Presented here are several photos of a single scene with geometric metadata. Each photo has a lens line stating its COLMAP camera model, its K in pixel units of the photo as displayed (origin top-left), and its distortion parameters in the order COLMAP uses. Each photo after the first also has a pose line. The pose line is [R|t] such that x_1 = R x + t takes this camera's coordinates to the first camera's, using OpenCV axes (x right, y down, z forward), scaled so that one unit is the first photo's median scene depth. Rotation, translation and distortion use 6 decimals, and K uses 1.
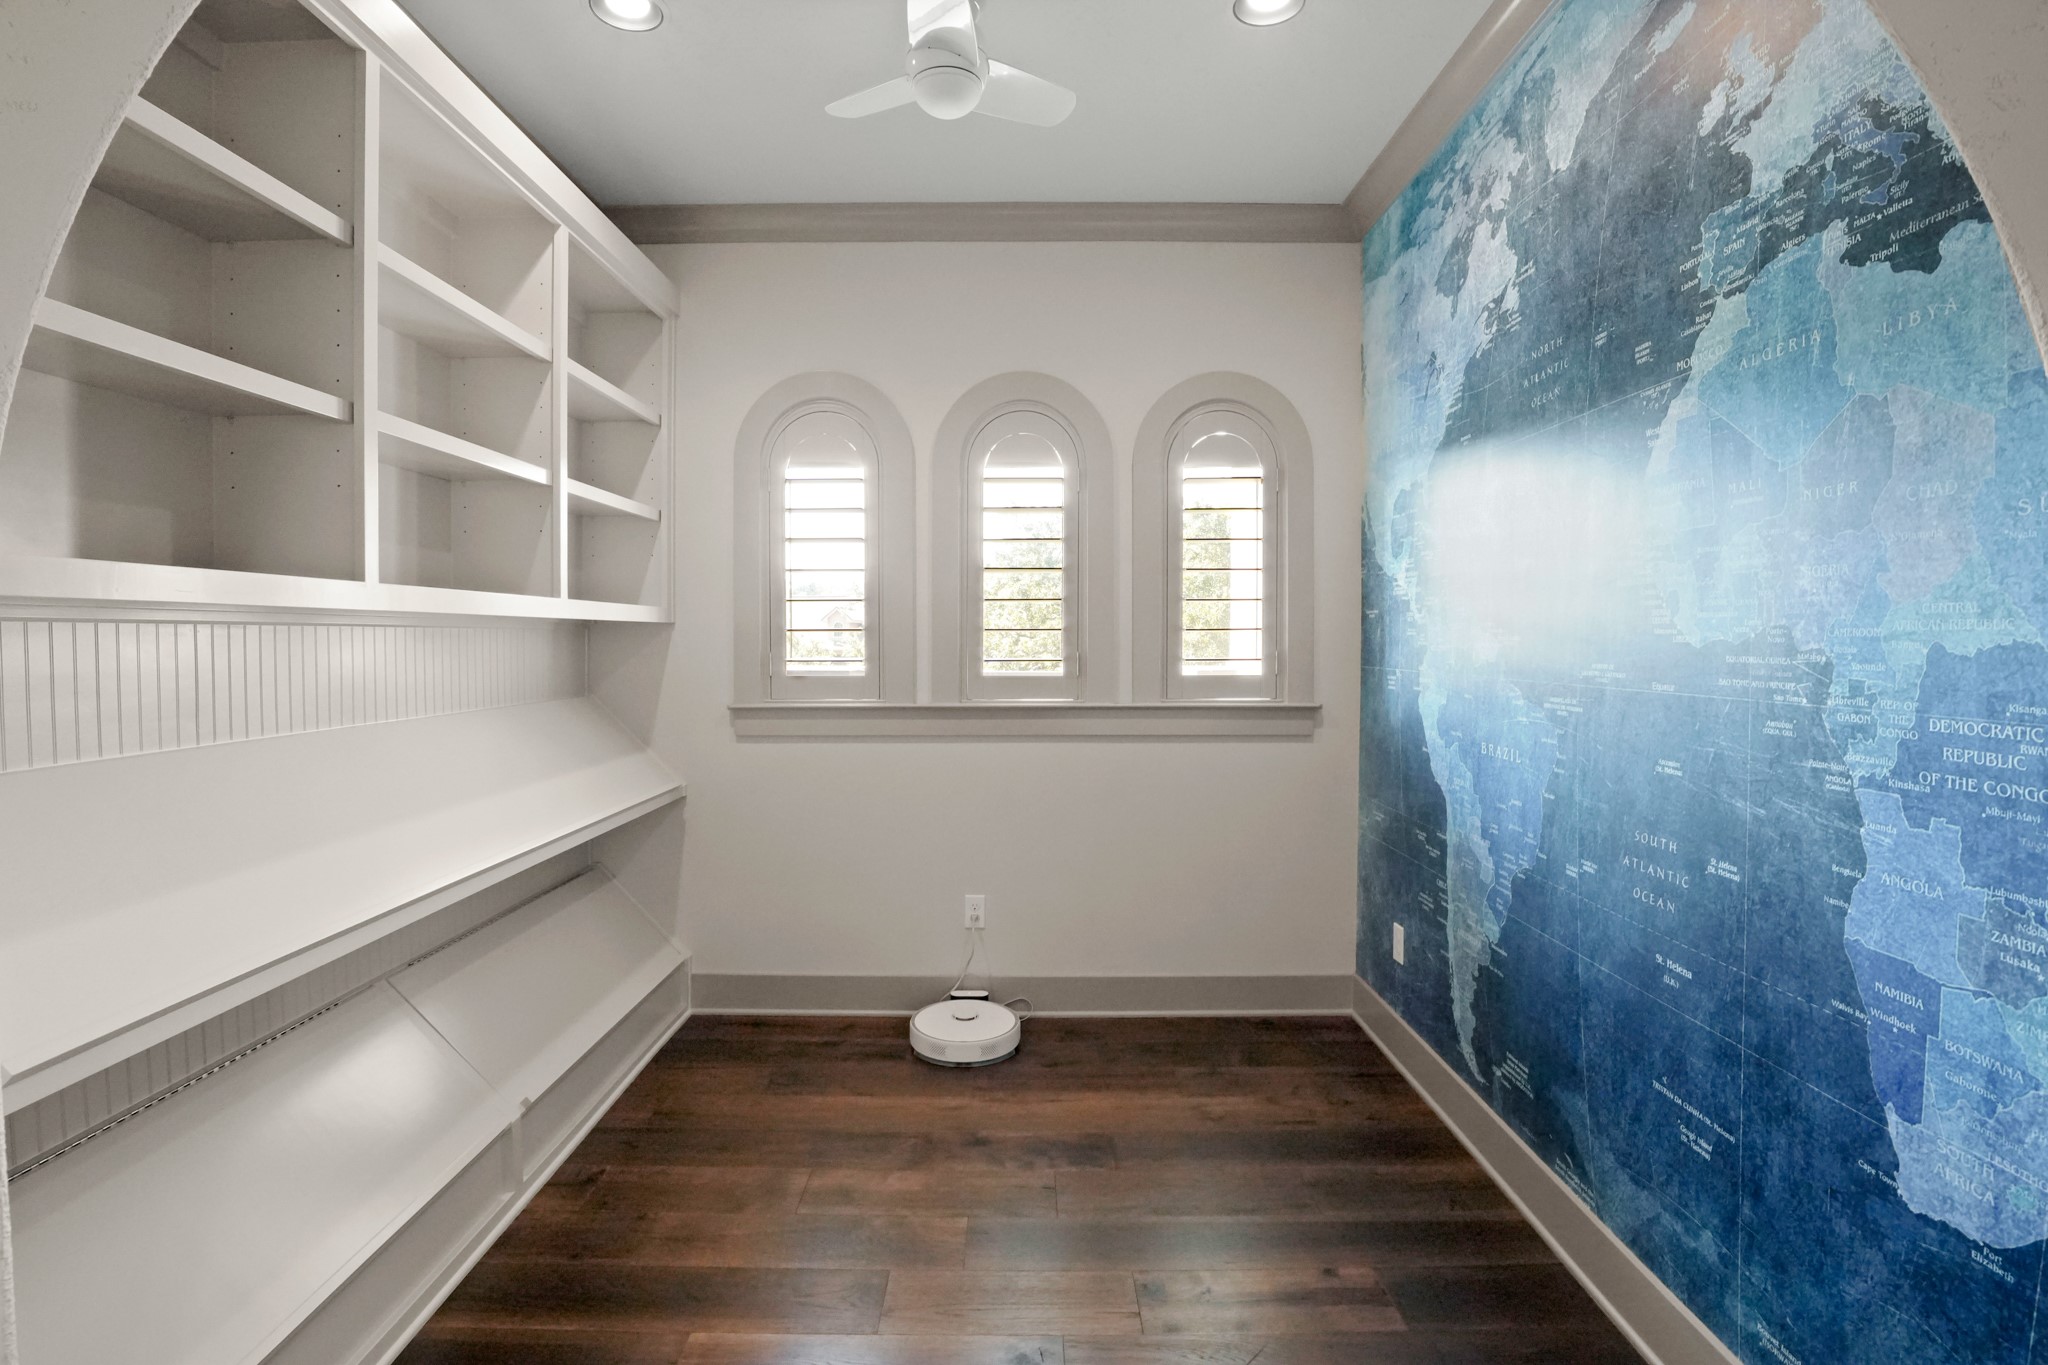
lens RADIAL K [[997.5, 0, 1024.0], [0, 997.5, 682.5], [0, 0, 1]] dist [-0.071442, 0.032572]
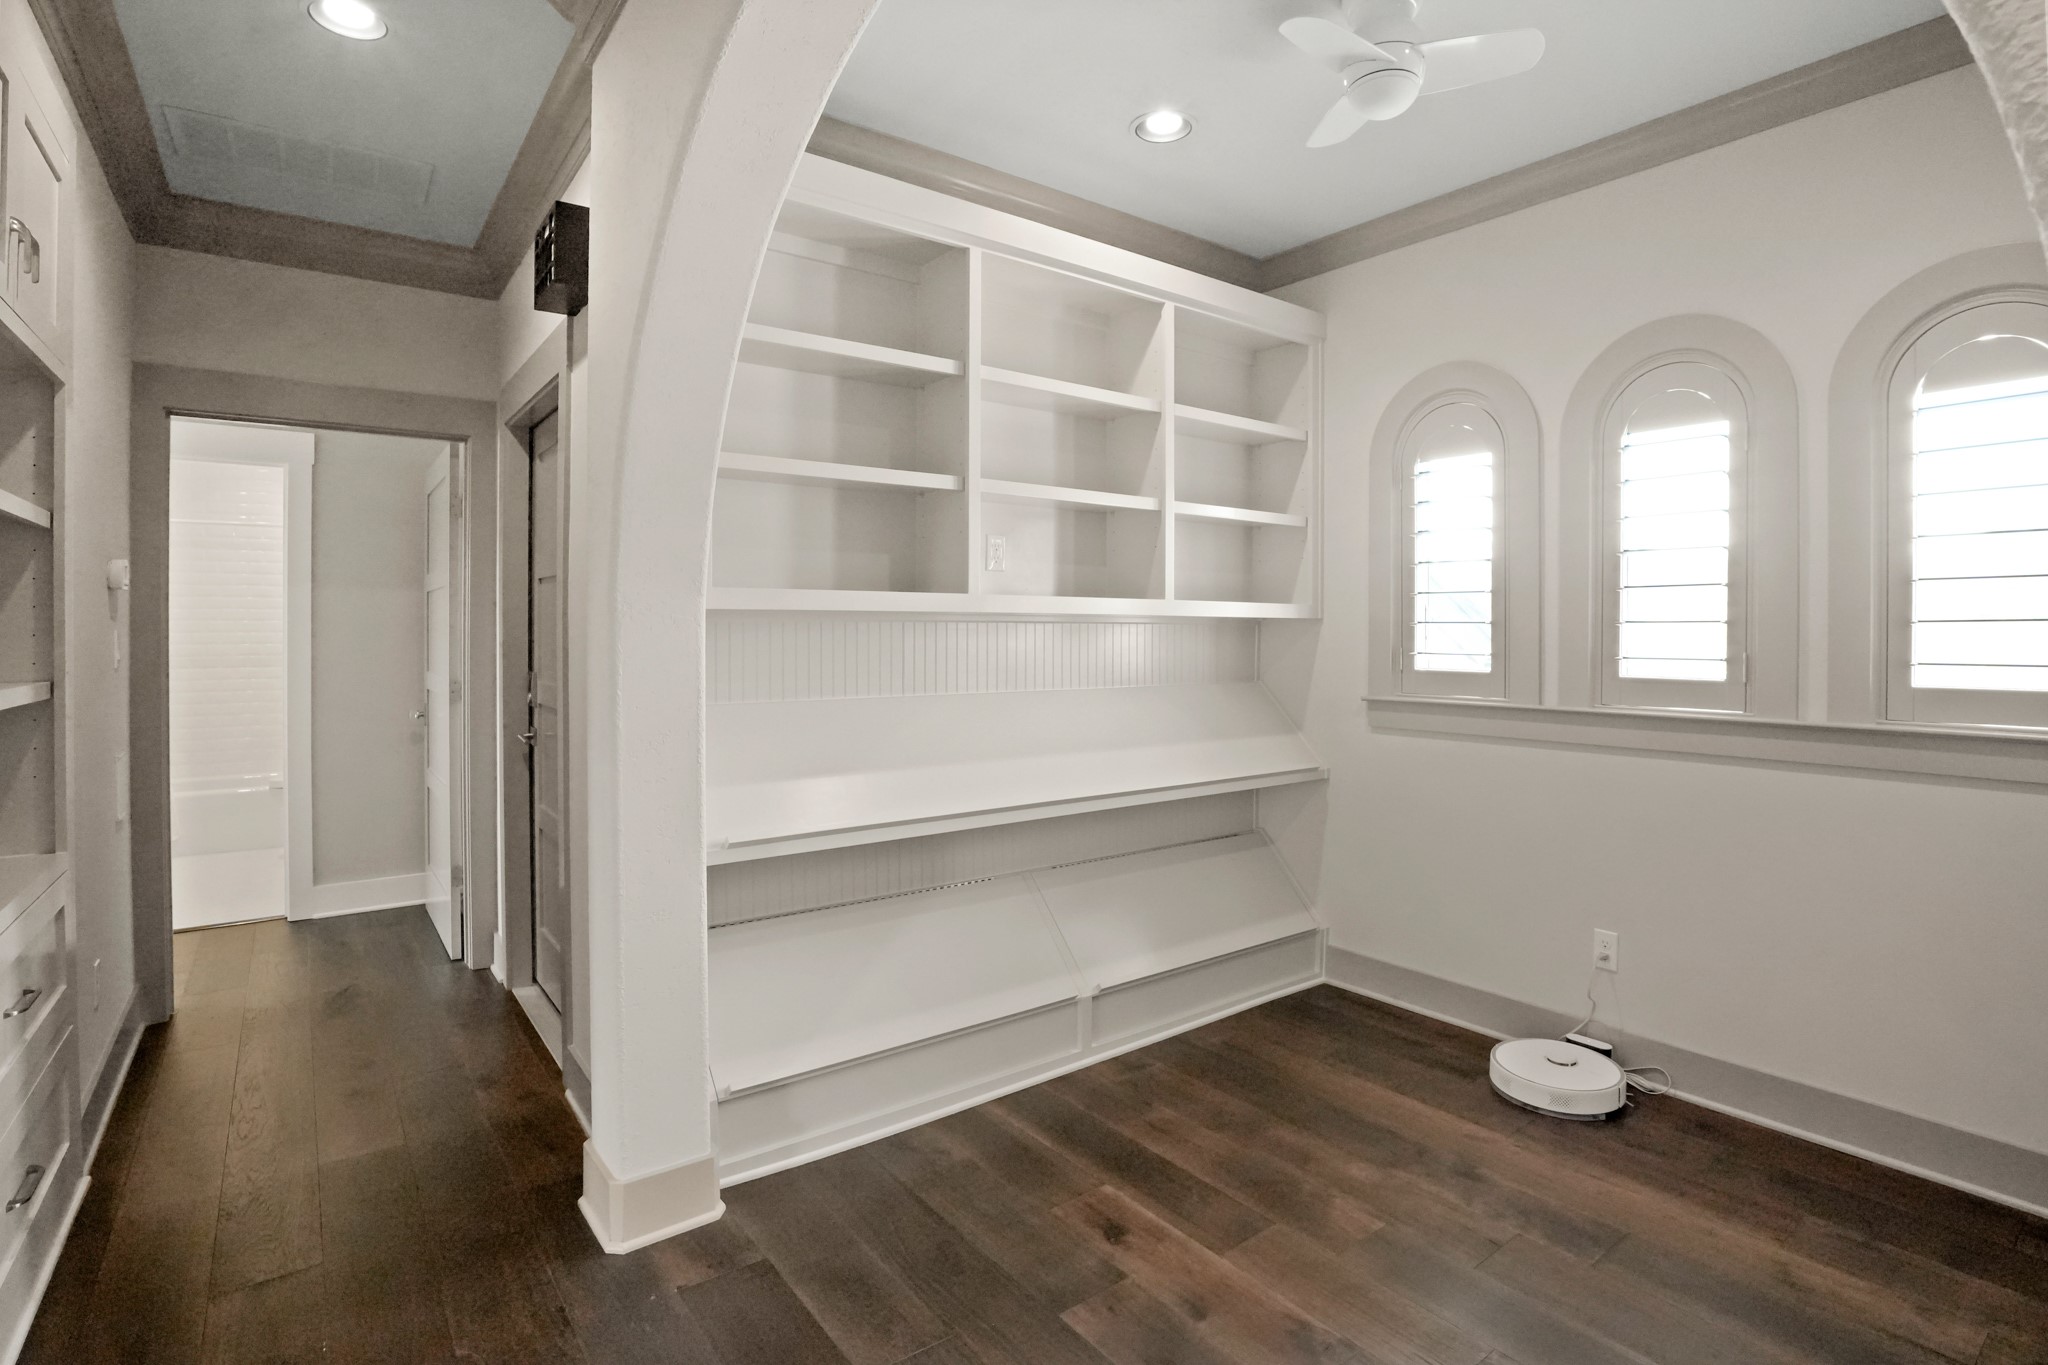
lens RADIAL K [[1020.4, 0, 1022.1], [0, 1020.4, 657.7], [0, 0, 1]] dist [-0.002372, -0.000950]
pose [[0.607953, 0.020963, -0.793696, 0.362030], [-0.040050, 0.999188, -0.004287, 0.000756], [0.792962, 0.034394, 0.608299, 0.051230]]
